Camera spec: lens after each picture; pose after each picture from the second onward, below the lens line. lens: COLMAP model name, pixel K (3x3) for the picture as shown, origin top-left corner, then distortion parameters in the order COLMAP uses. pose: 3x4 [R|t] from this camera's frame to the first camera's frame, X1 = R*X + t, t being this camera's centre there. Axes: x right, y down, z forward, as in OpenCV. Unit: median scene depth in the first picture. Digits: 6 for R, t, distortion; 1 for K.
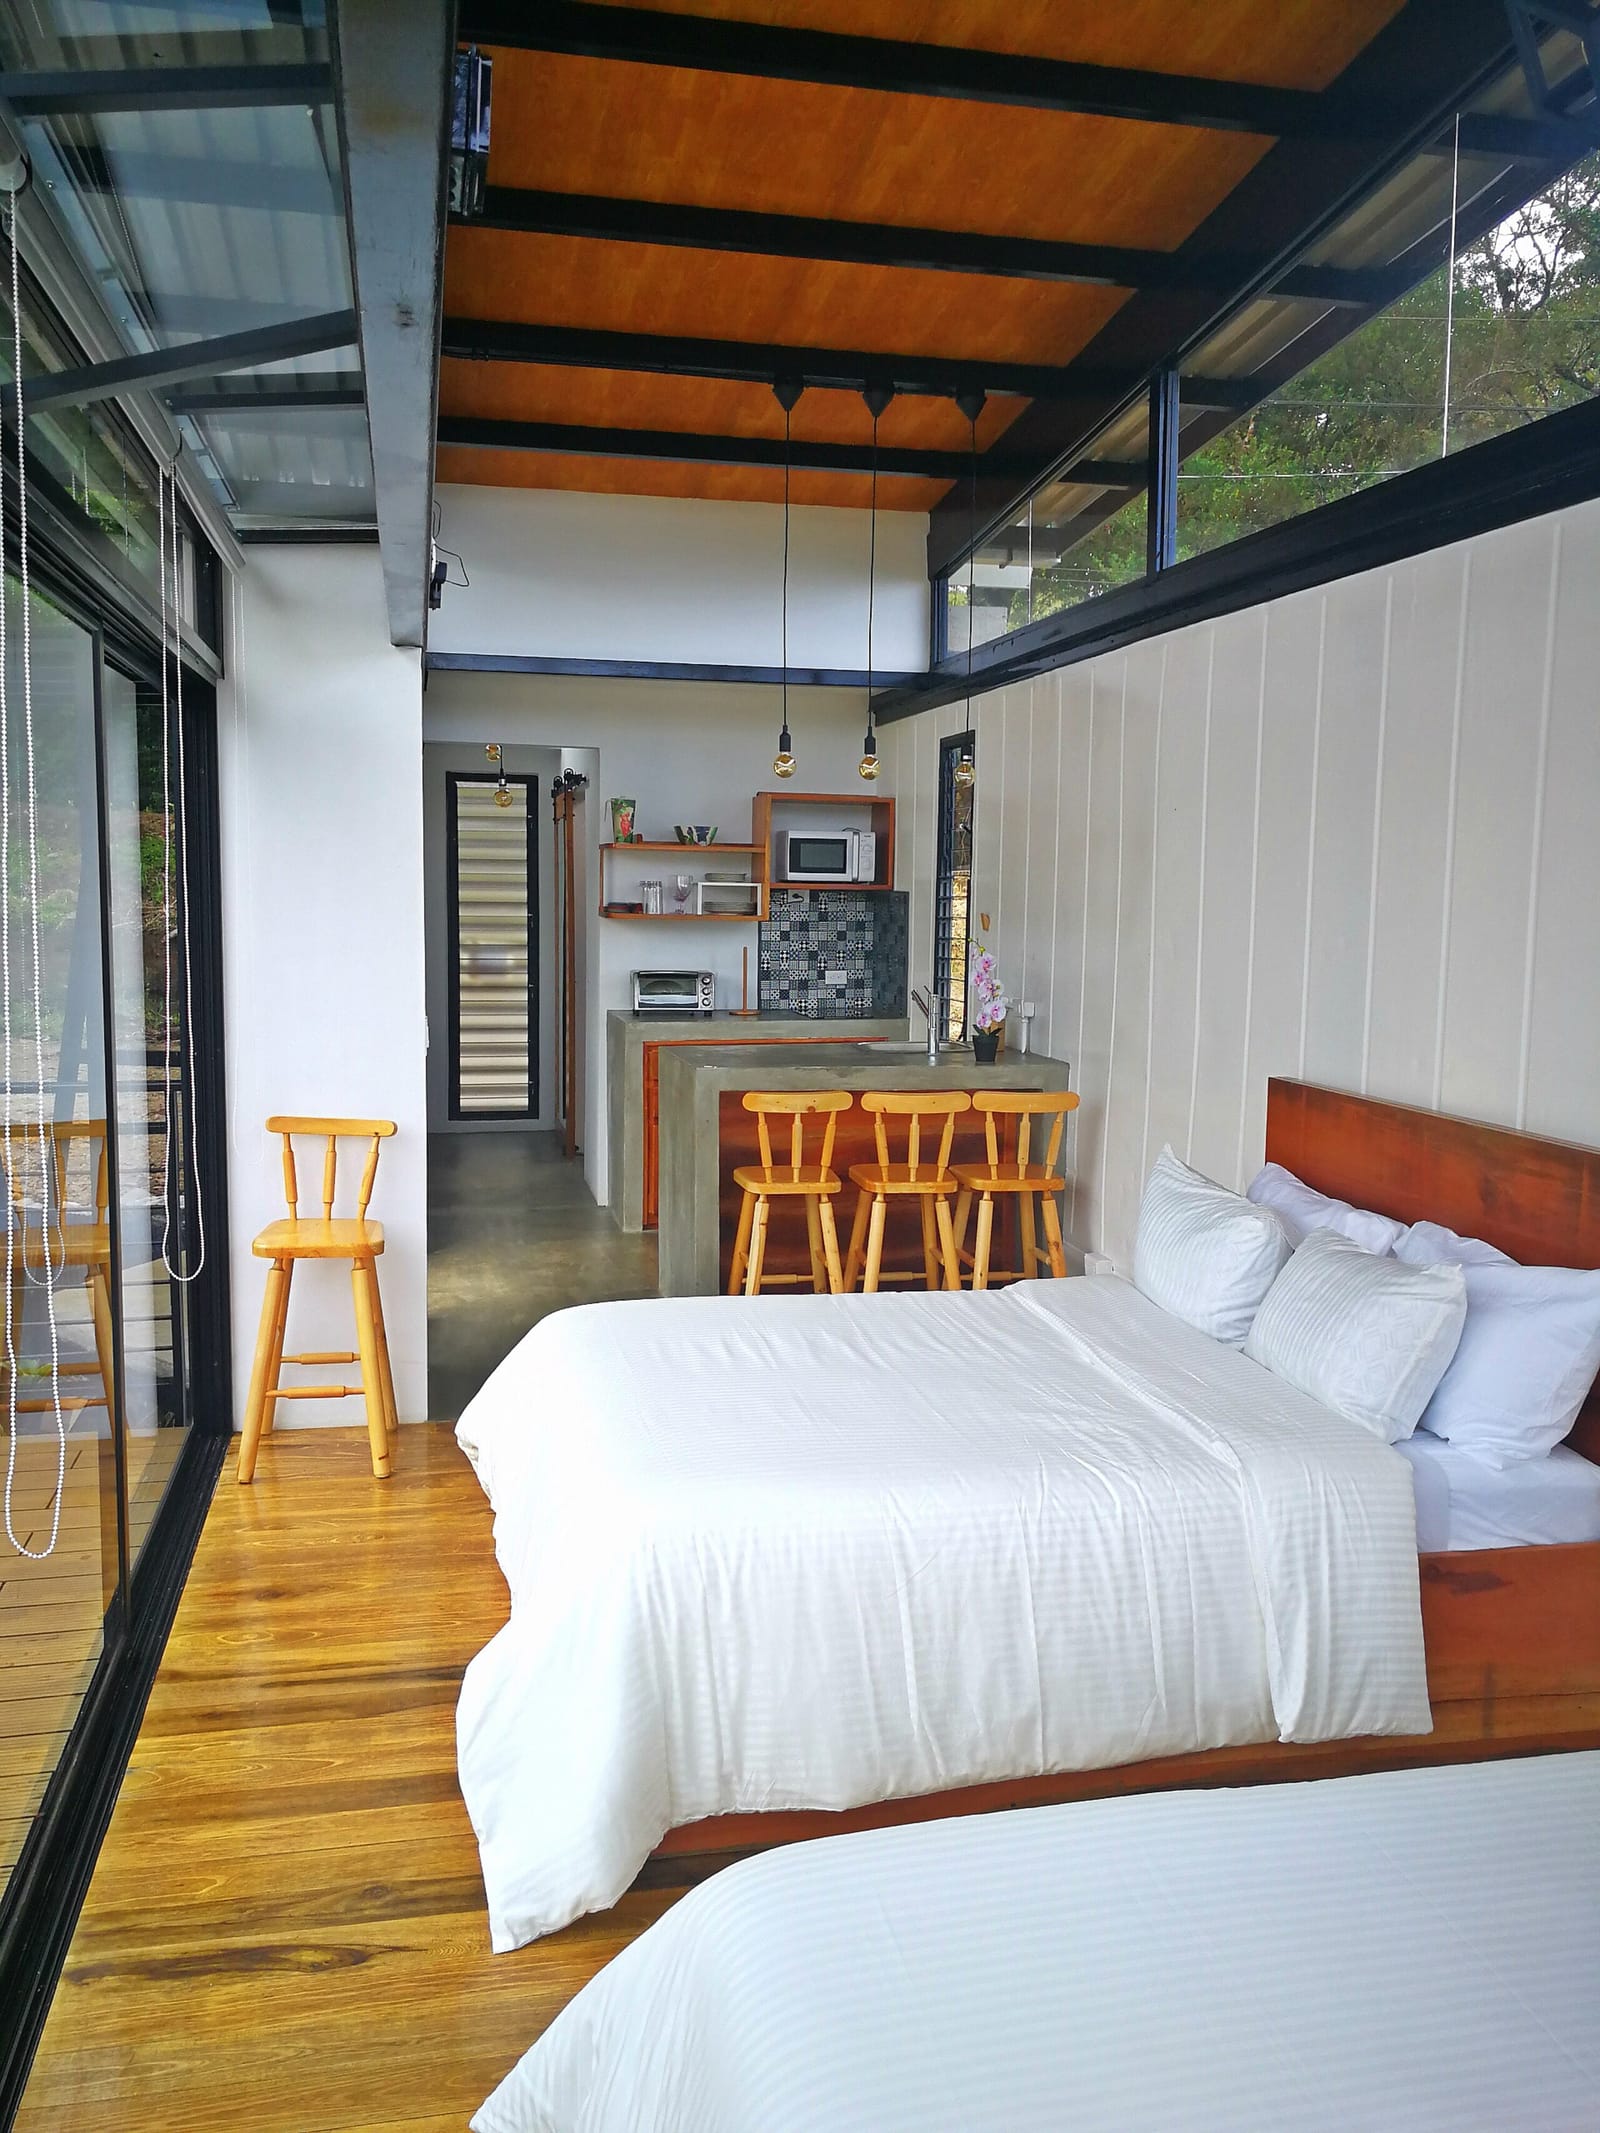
lens RADIAL K [[1722.8, 0, 799.8], [0, 1722.8, 1080.4], [0, 0, 1]] dist [0.024318, -0.035910]
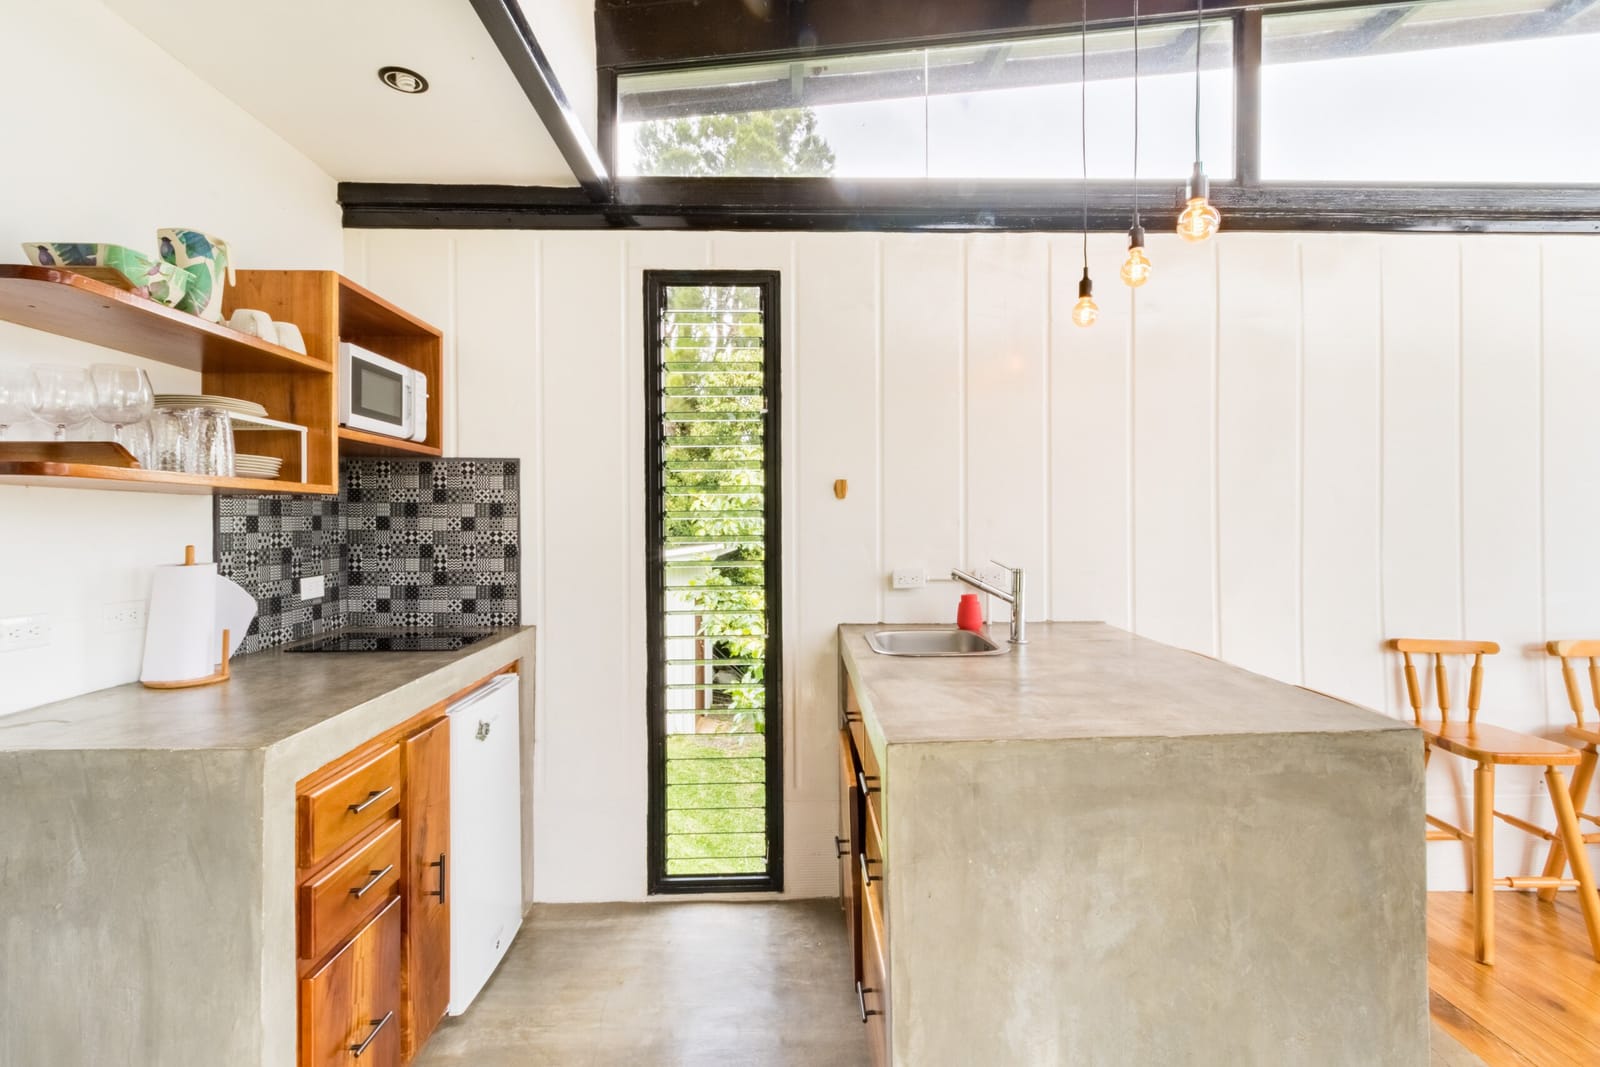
lens RADIAL K [[742.0, 0, 795.5], [0, 742.0, 510.1], [0, 0, 1]] dist [-0.001026, -0.000777]
pose [[0.215448, -0.004680, 0.976504, -0.218707], [0.114359, 0.993229, -0.020471, -0.065197], [-0.969796, 0.116082, 0.214524, 0.798657]]
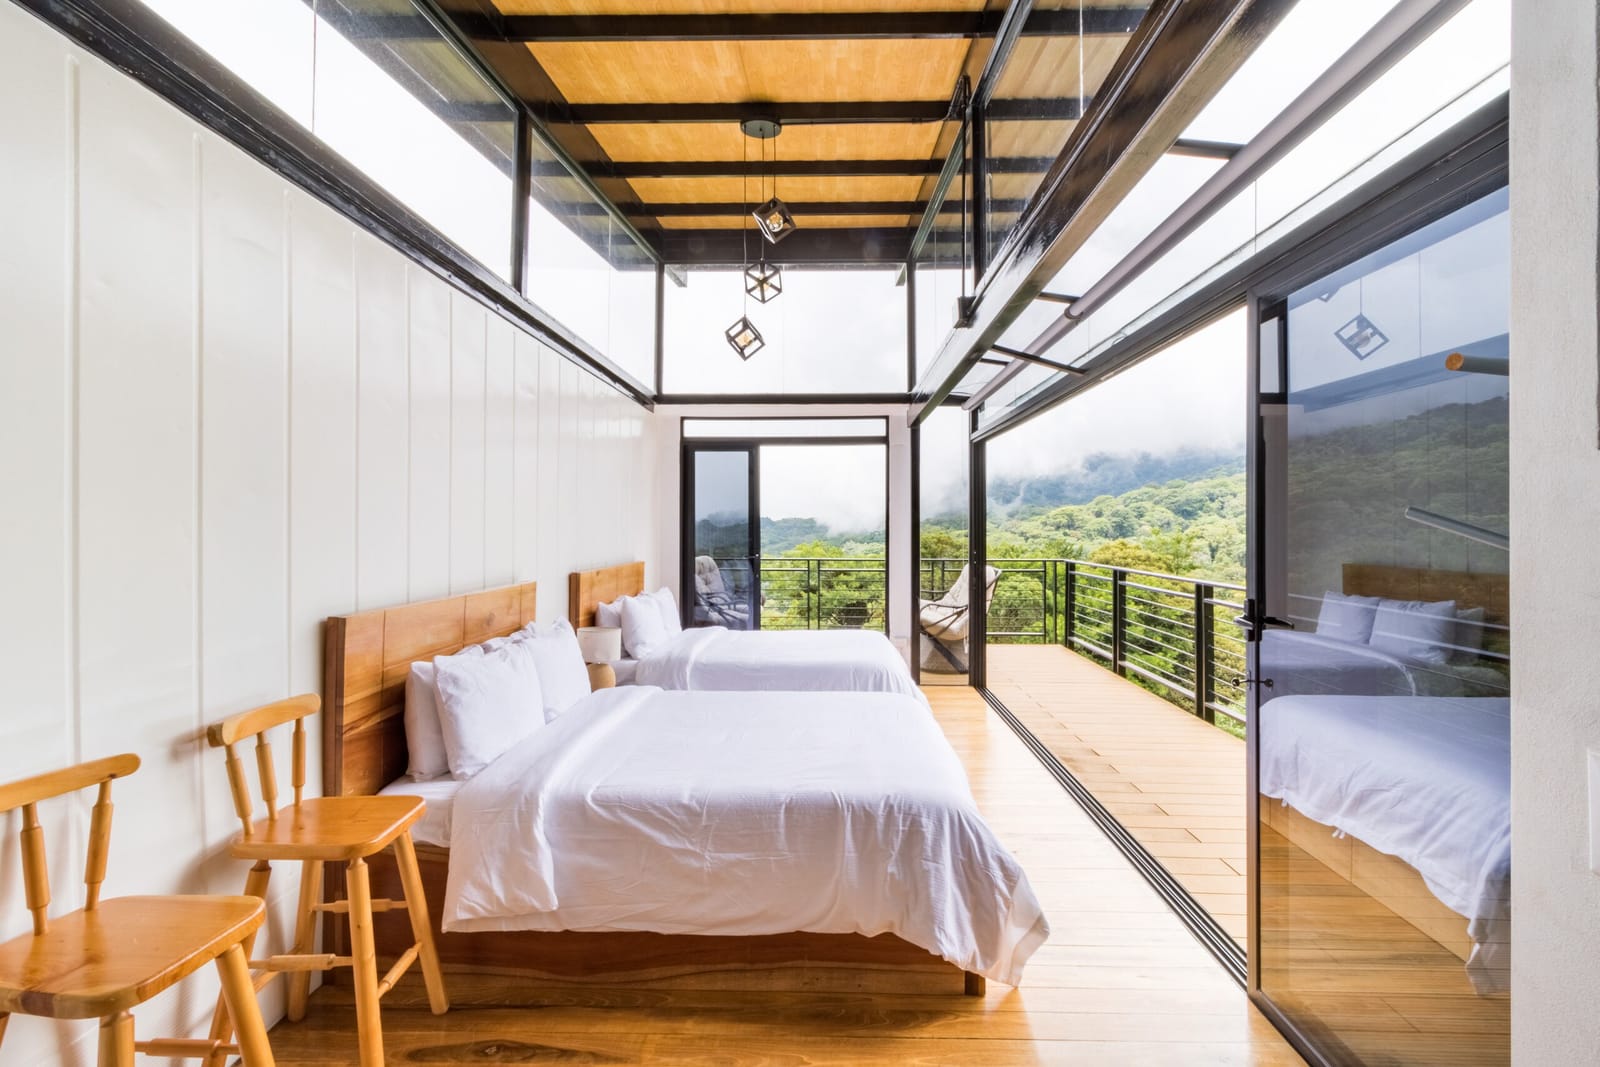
lens RADIAL K [[742.0, 0, 813.0], [0, 742.0, 536.9], [0, 0, 1]] dist [-0.001026, -0.000777]
pose [[-0.965235, -0.014044, 0.261008, -0.070477], [0.015635, 0.993665, 0.111285, -0.054517], [-0.260917, 0.111497, -0.958901, 0.717887]]
